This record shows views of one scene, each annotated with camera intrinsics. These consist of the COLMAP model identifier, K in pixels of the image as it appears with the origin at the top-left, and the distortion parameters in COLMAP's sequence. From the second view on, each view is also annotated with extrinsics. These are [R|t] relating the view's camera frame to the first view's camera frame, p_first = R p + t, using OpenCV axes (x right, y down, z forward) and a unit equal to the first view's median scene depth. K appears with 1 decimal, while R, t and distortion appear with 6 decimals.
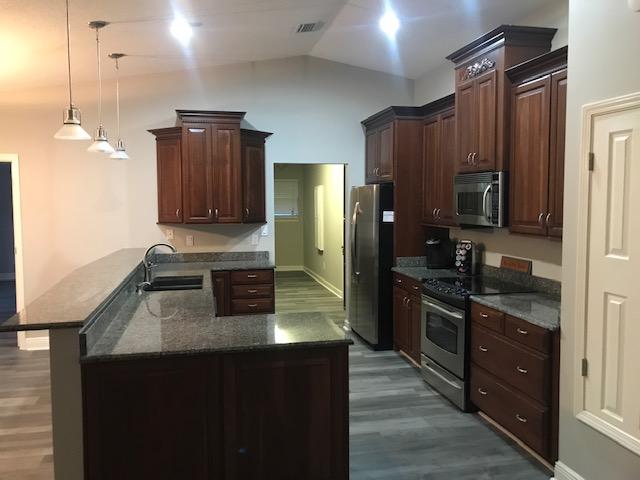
lens RADIAL K [[522.1, 0, 314.9], [0, 522.1, 236.1], [0, 0, 1]] dist [0.044887, -0.058035]
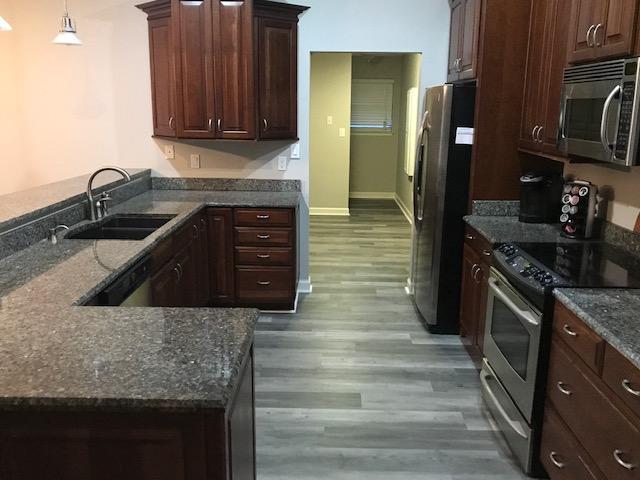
lens RADIAL K [[577.7, 0, 320.0], [0, 577.7, 240.0], [0, 0, 1]] dist [0.001813, -0.006945]
pose [[0.973890, 0.065623, -0.217329, 0.147563], [-0.030828, 0.986670, 0.159785, -0.021854], [0.224917, -0.148913, 0.962932, 0.290276]]
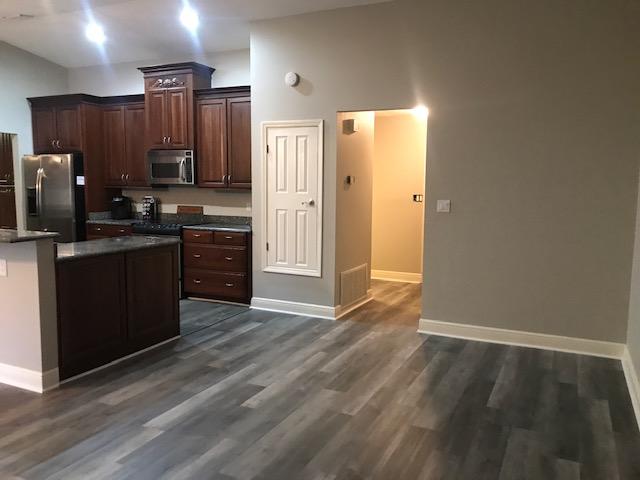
lens RADIAL K [[522.1, 0, 314.9], [0, 522.1, 236.1], [0, 0, 1]] dist [0.044887, -0.058035]
pose [[0.618022, -0.070114, 0.783028, -0.578775], [0.043272, 0.997539, 0.055168, 0.057539], [-0.784969, -0.000212, 0.619535, -0.260486]]
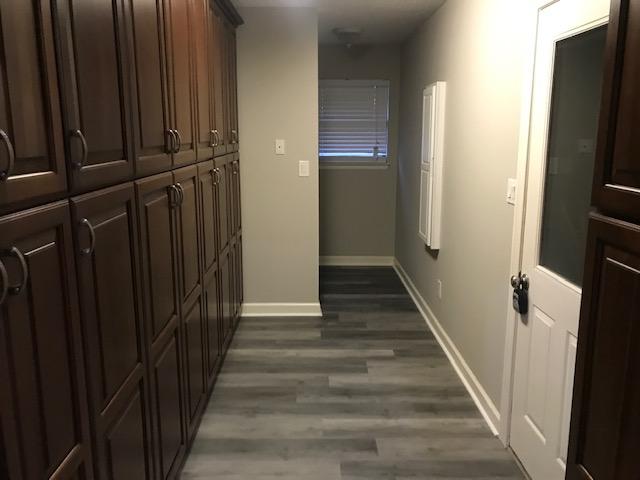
lens RADIAL K [[522.1, 0, 314.9], [0, 522.1, 236.1], [0, 0, 1]] dist [0.044887, -0.058035]
pose [[0.980510, 0.038131, -0.192735, -0.000639], [-0.013913, 0.991999, 0.125480, -0.063216], [0.195977, -0.120353, 0.973195, 1.197236]]
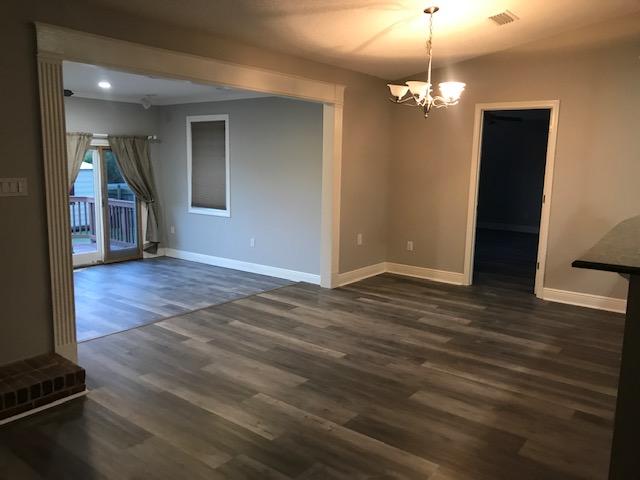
lens RADIAL K [[522.1, 0, 314.9], [0, 522.1, 236.1], [0, 0, 1]] dist [0.044887, -0.058035]
pose [[0.639140, 0.126652, -0.758591, -0.094531], [-0.074943, 0.991910, 0.102464, 0.032684], [0.765431, -0.008638, 0.643460, 0.029329]]
